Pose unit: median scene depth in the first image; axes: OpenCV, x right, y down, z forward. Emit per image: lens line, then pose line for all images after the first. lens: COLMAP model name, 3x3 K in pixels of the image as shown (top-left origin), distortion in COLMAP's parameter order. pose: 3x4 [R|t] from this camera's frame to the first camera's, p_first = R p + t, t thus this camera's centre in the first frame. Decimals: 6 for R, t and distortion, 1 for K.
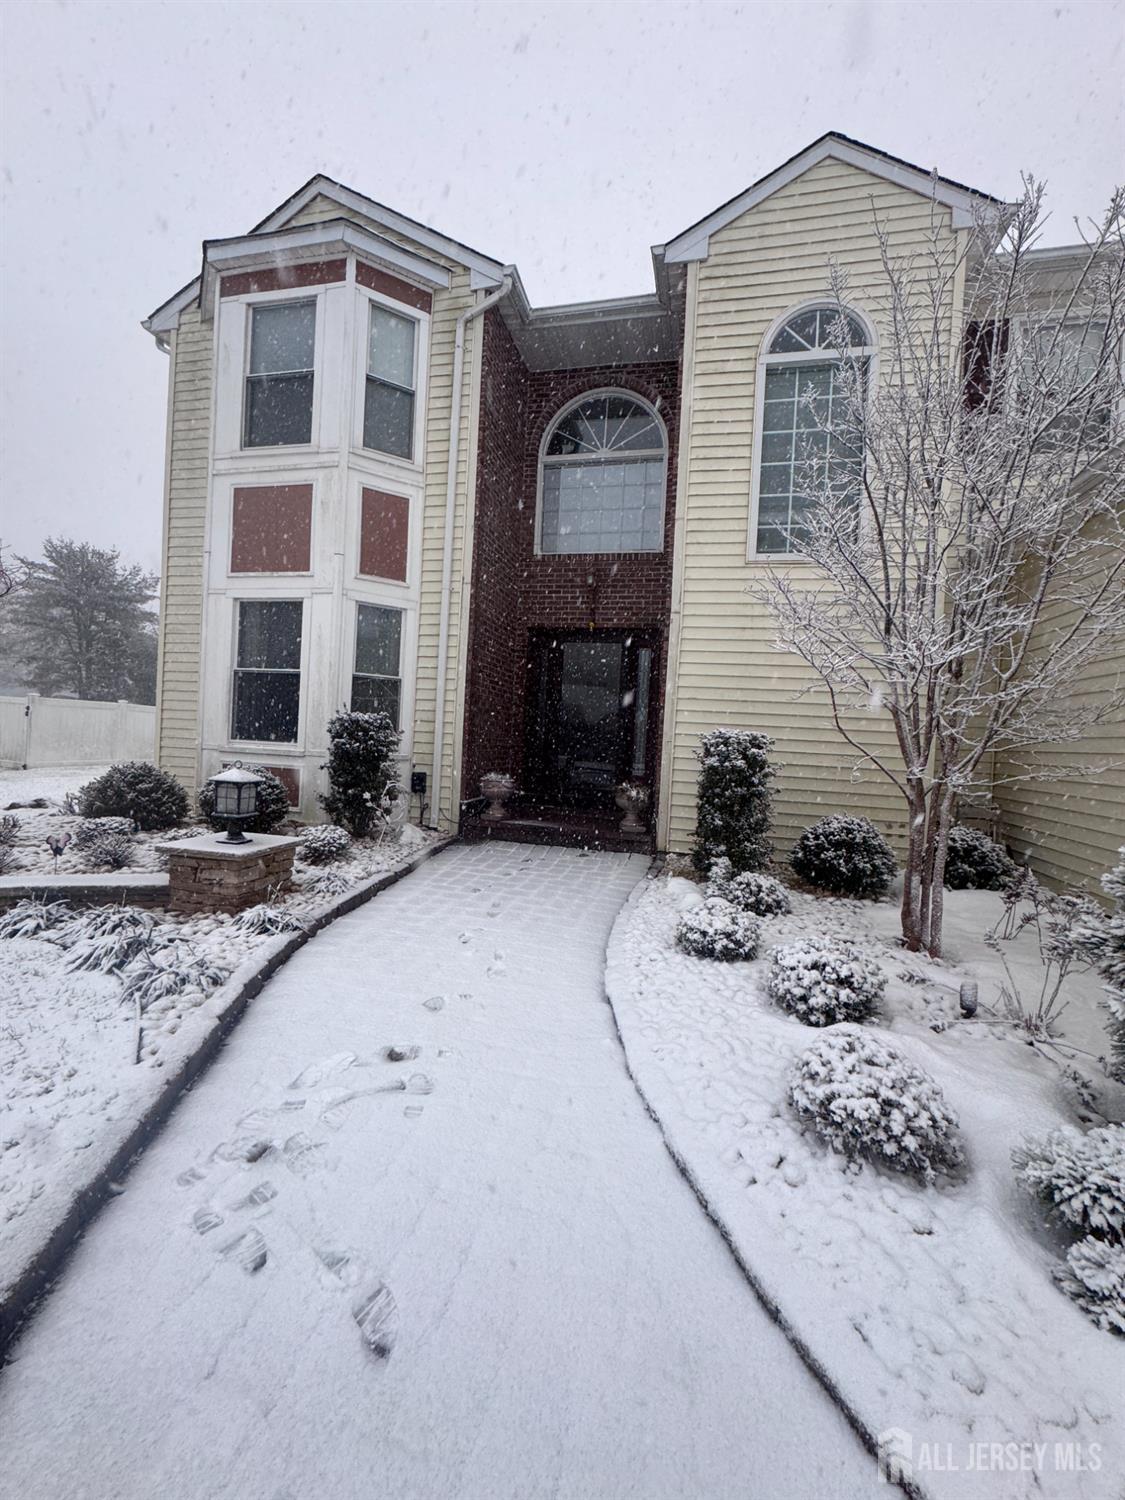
lens RADIAL K [[598.5, 0, 562.5], [0, 598.5, 750.0], [0, 0, 1]] dist [-0.003715, 0.000174]
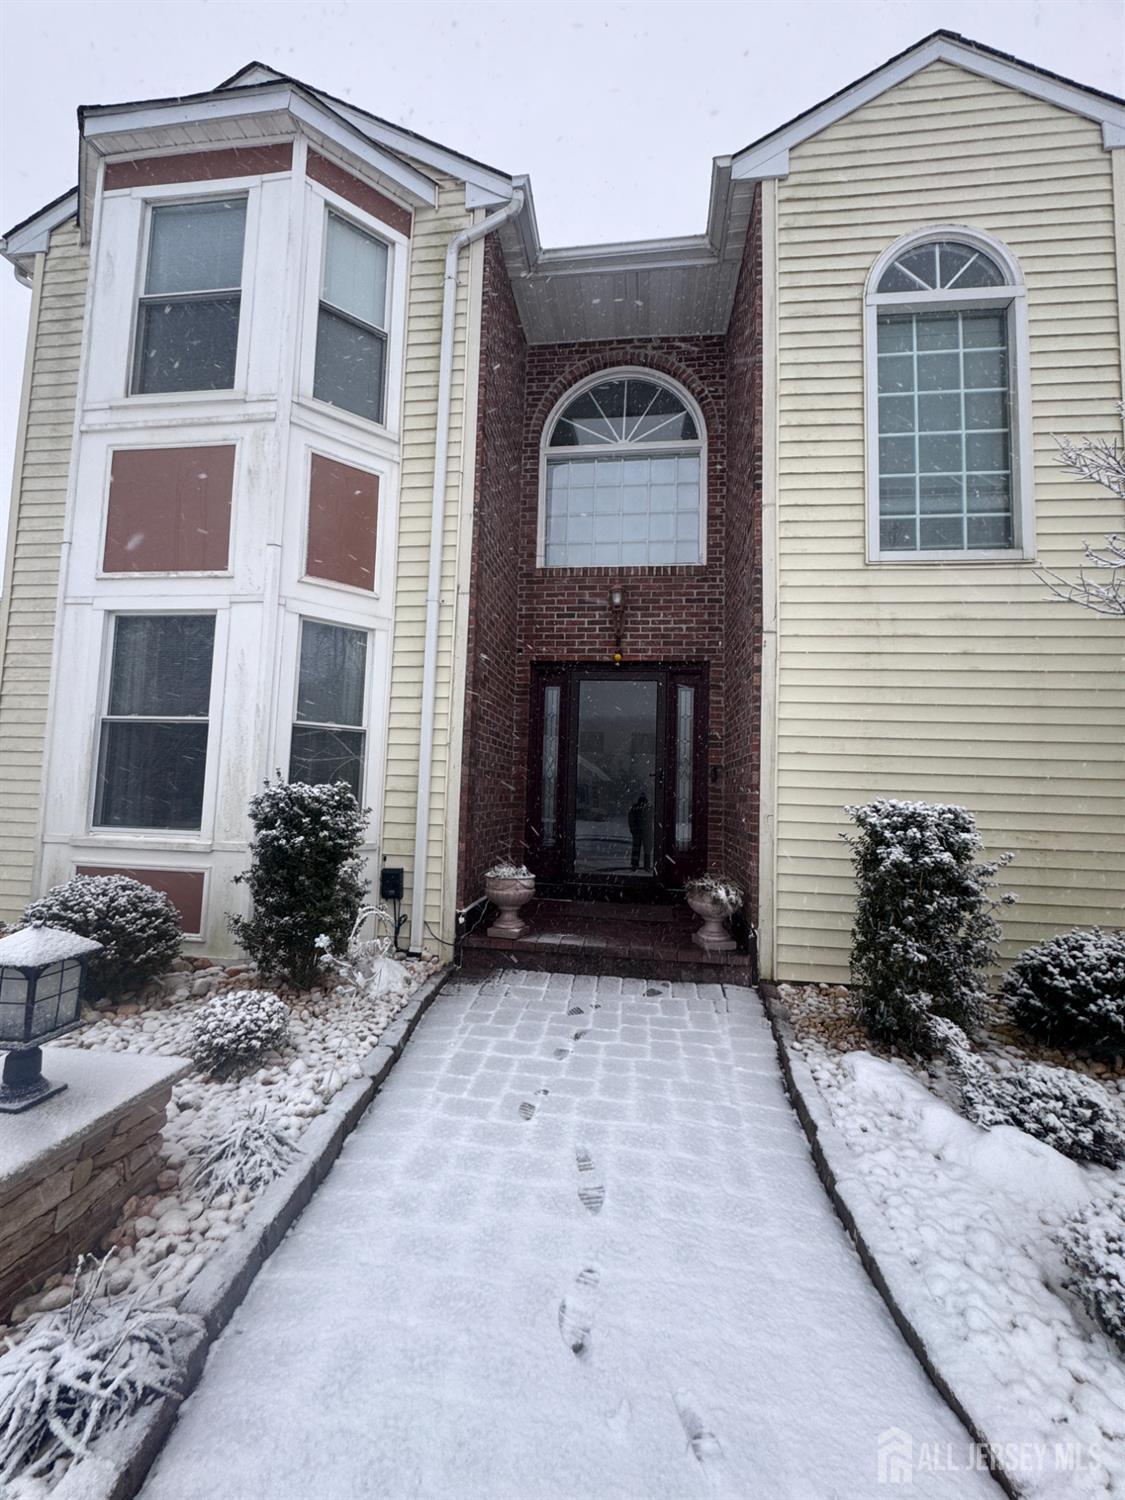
lens RADIAL K [[598.5, 0, 562.5], [0, 598.5, 750.0], [0, 0, 1]] dist [-0.003715, 0.000174]
pose [[0.994593, -0.014157, 0.102882, -0.122015], [0.023021, 0.996073, -0.085488, -0.034239], [-0.101268, 0.087394, 0.991013, 0.317005]]
